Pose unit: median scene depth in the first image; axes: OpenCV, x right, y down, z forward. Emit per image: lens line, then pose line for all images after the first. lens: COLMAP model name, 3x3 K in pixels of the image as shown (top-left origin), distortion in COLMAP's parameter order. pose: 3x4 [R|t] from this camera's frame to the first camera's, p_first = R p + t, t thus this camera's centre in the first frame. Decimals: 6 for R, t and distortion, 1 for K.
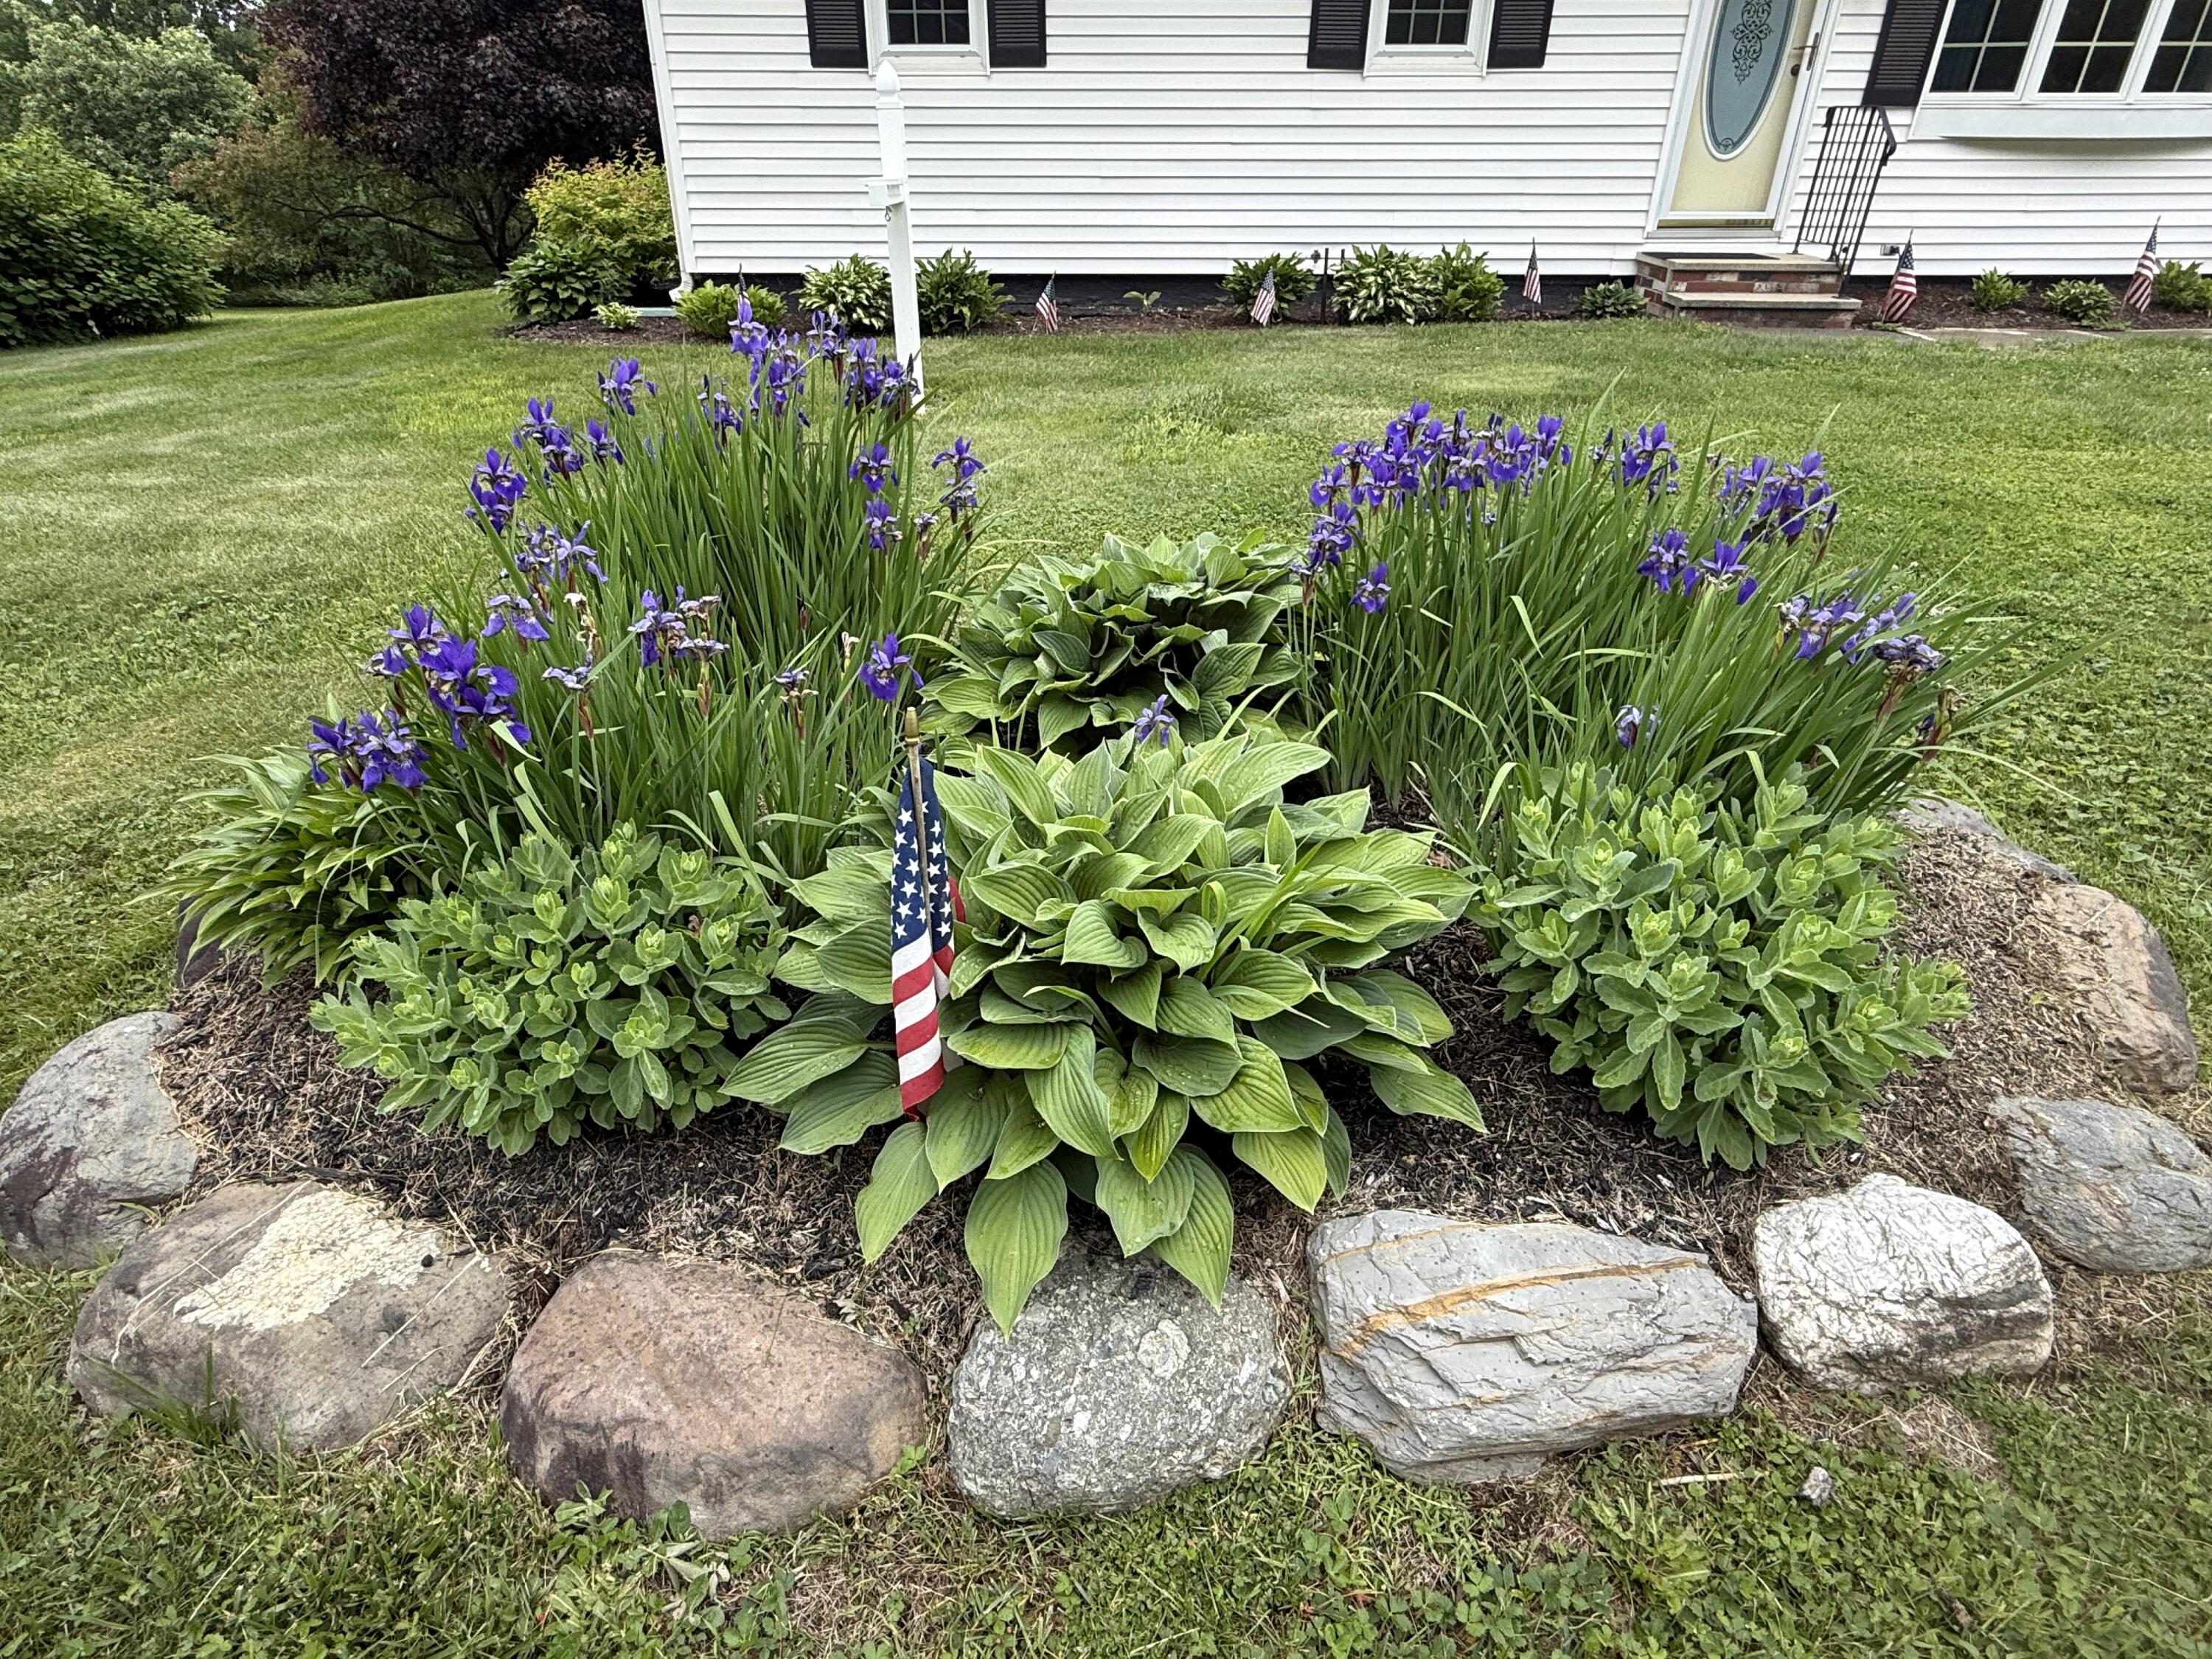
lens RADIAL K [[1208.0, 0, 1087.7], [0, 1208.0, 823.7], [0, 0, 1]] dist [0.000238, 0.000443]
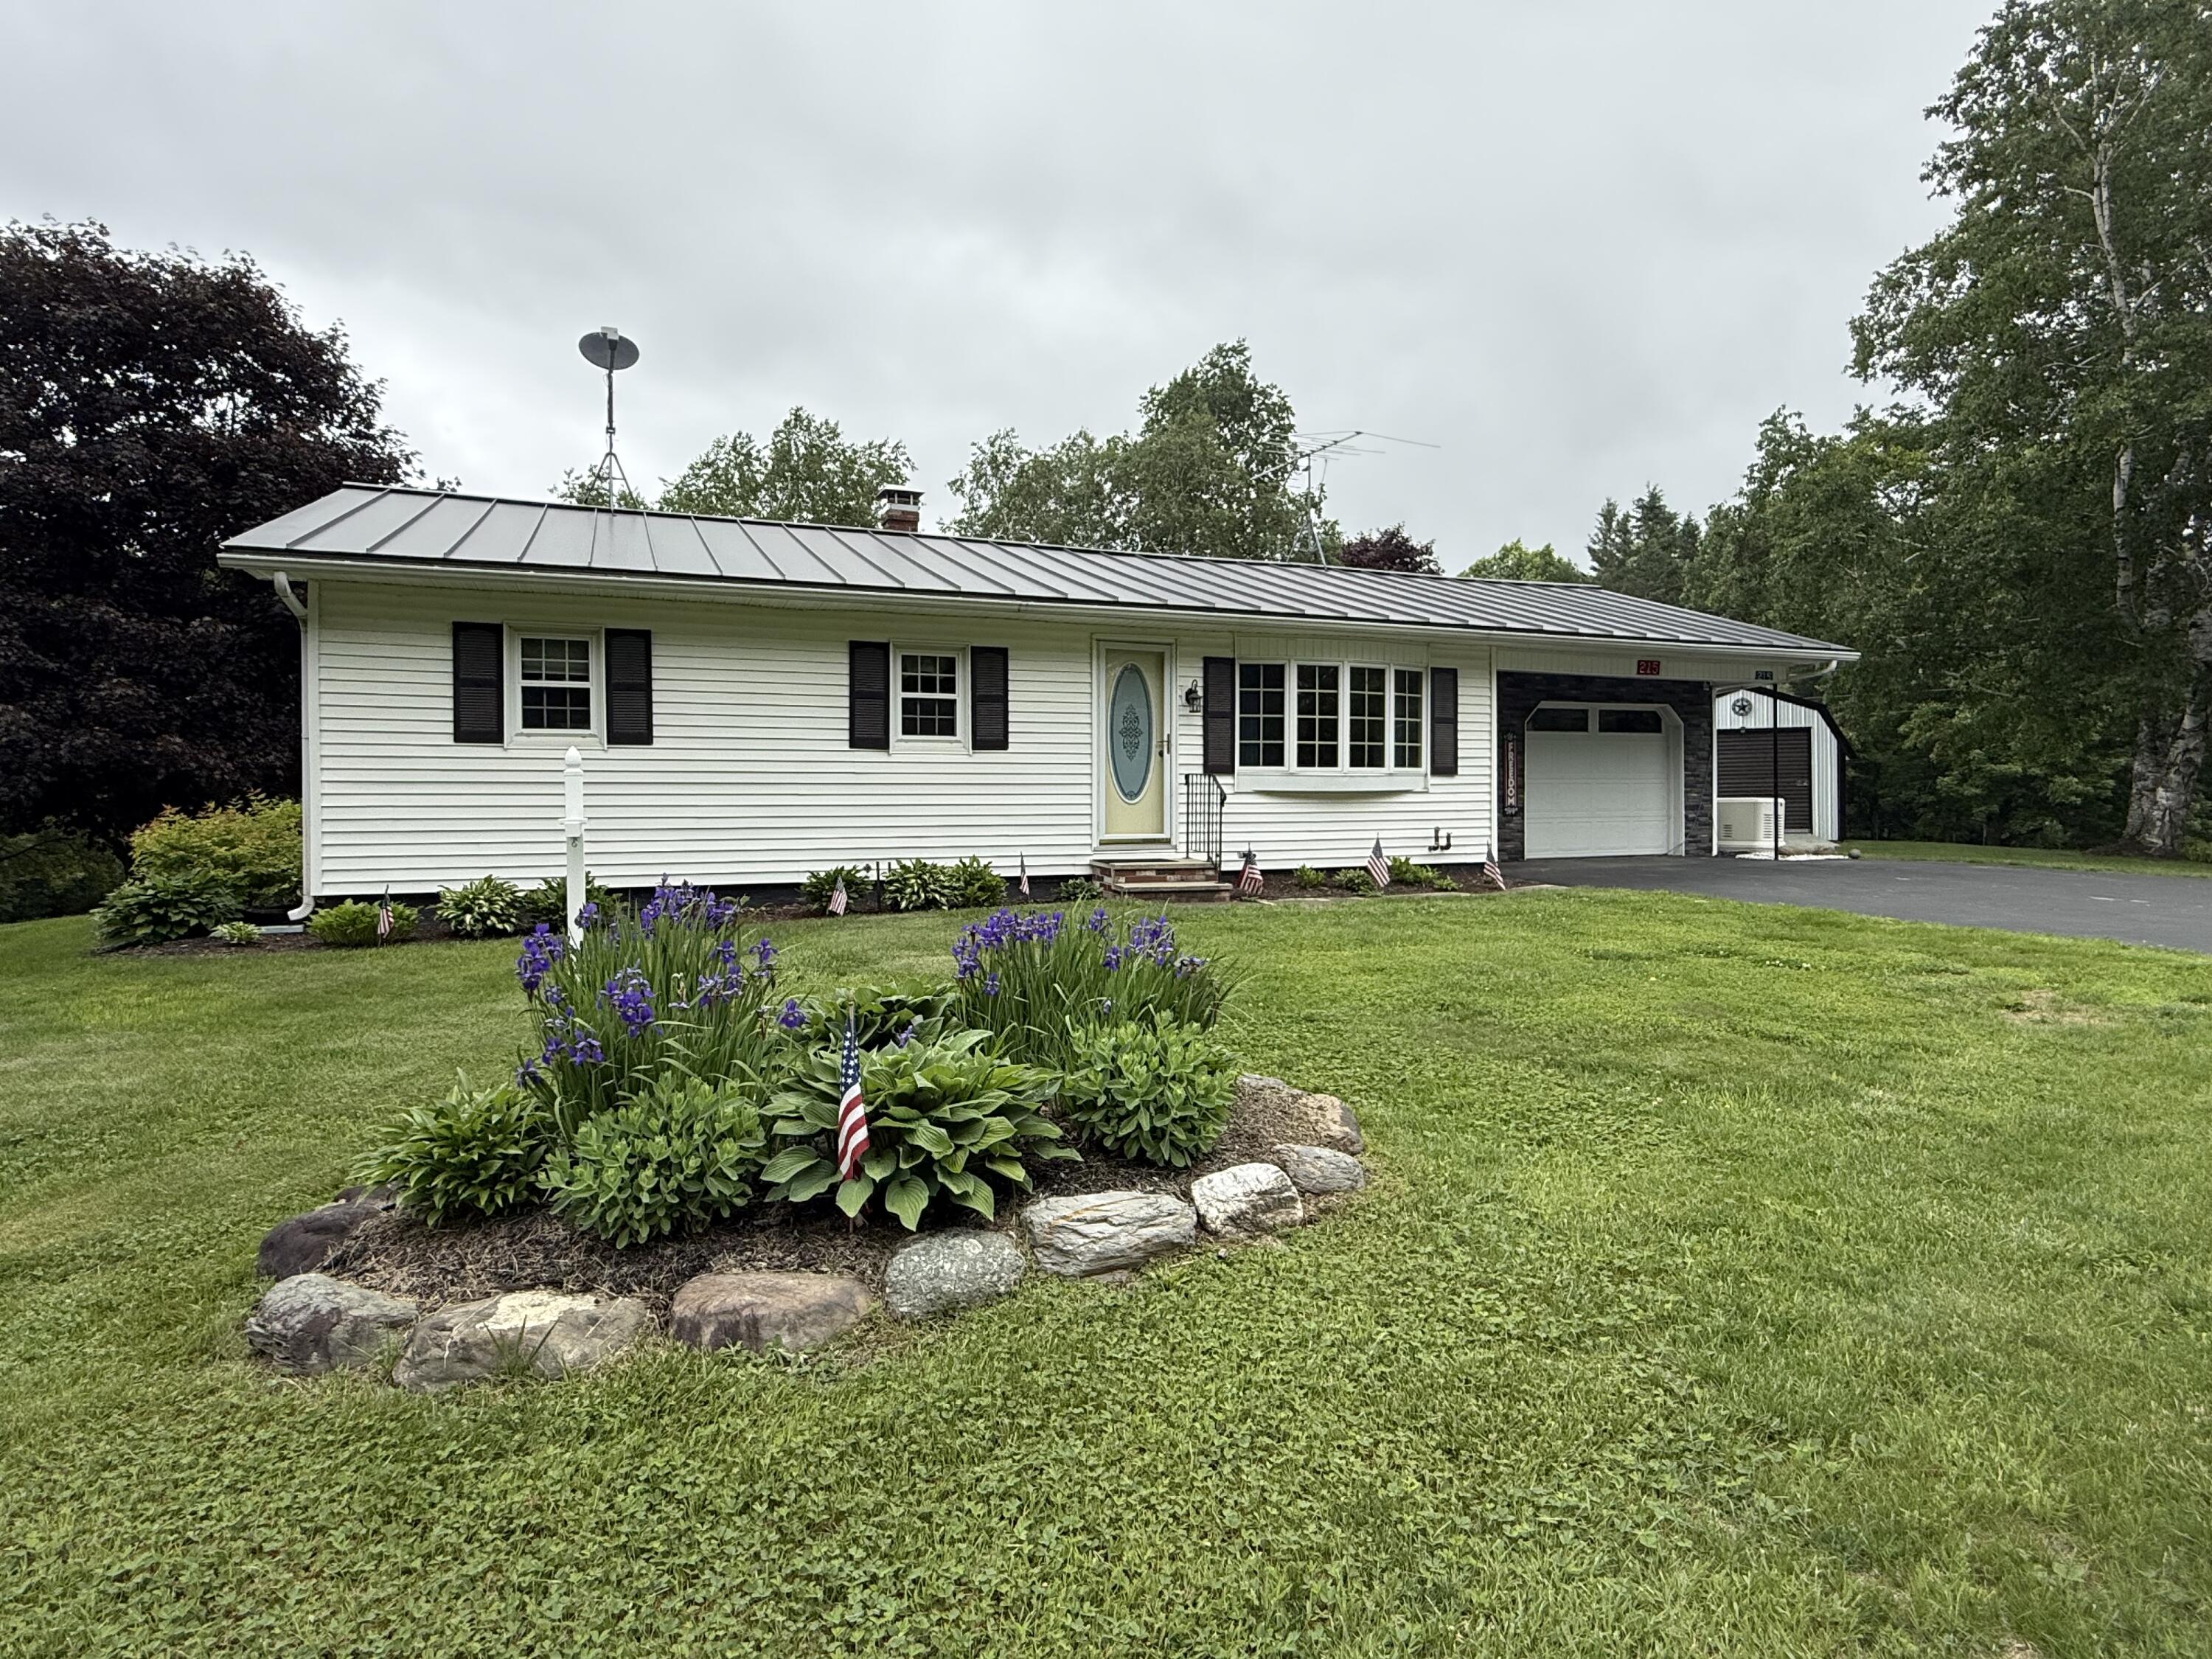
lens RADIAL K [[1194.4, 0, 1106.0], [0, 1194.4, 829.5], [0, 0, 1]] dist [0.000287, -0.000587]
pose [[0.921173, -0.013114, 0.388933, -0.088111], [0.191403, 0.885457, -0.423474, 0.110632], [-0.338831, 0.464536, 0.818169, -0.205515]]
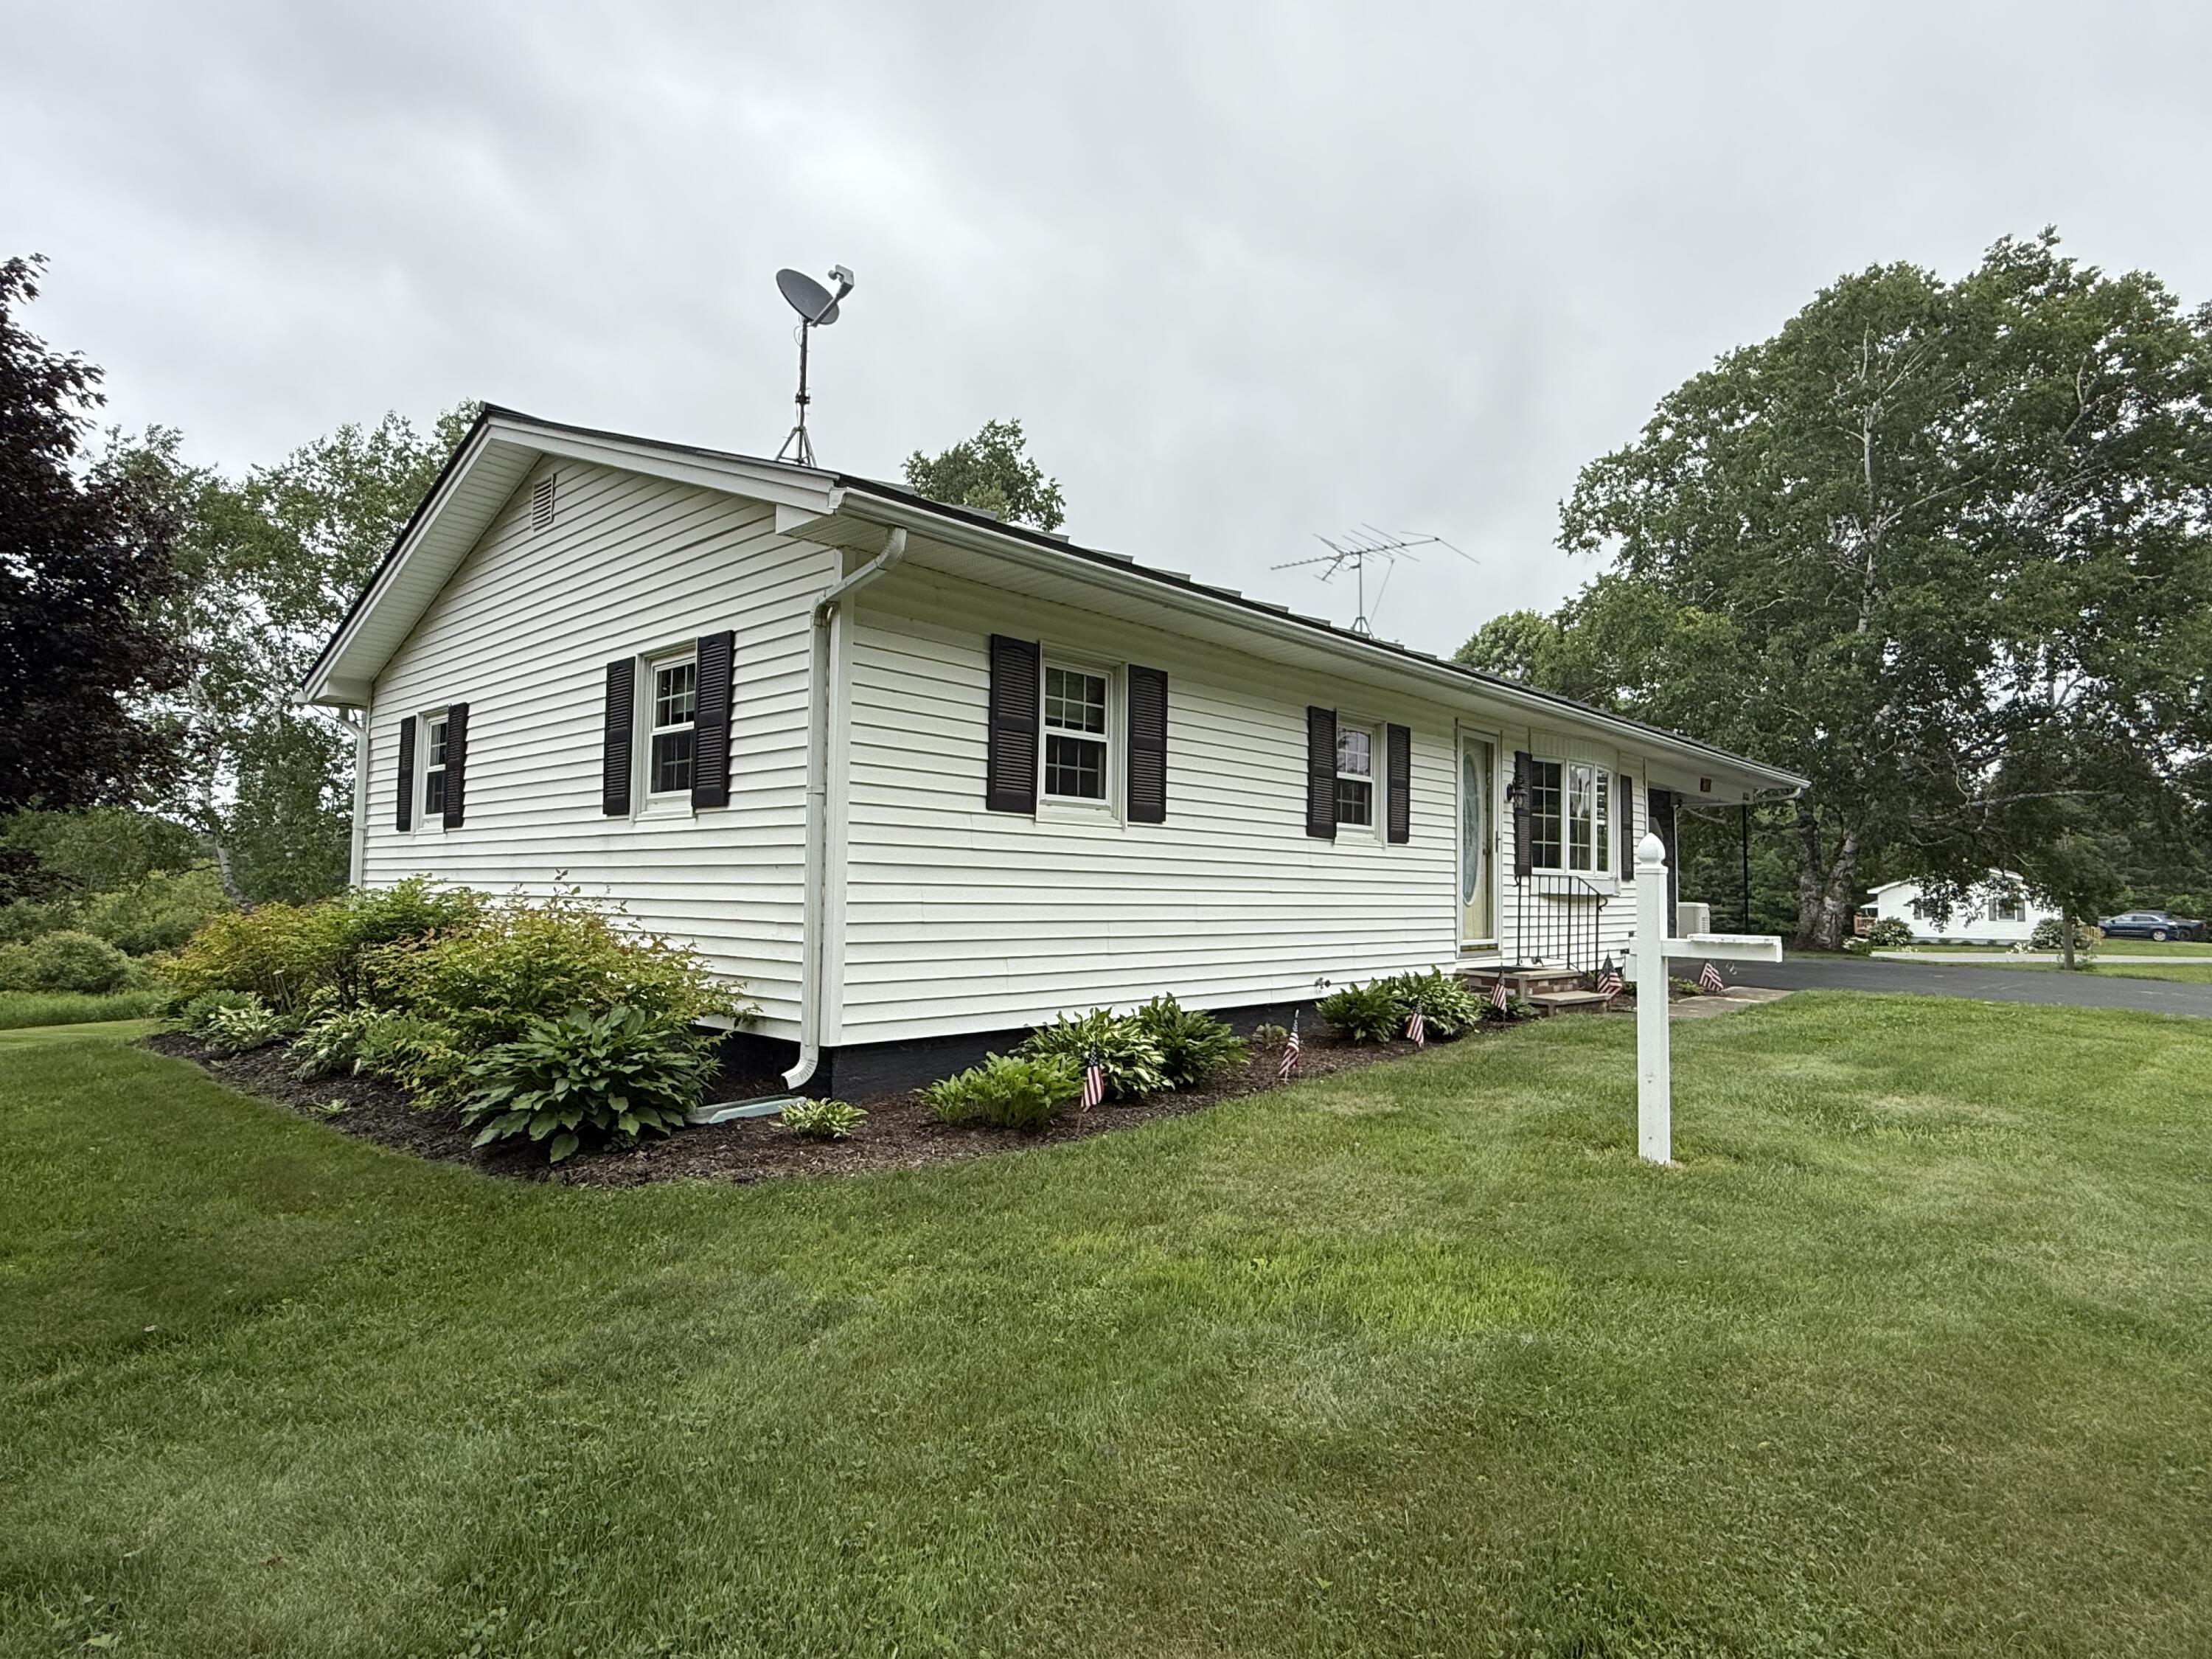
lens RADIAL K [[1194.4, 0, 1106.0], [0, 1194.4, 829.5], [0, 0, 1]] dist [0.000287, -0.000587]
pose [[0.676202, 0.047853, 0.735160, -0.800486], [0.341295, 0.864000, -0.370164, -0.276487], [-0.652892, 0.501212, 0.567907, 0.478645]]
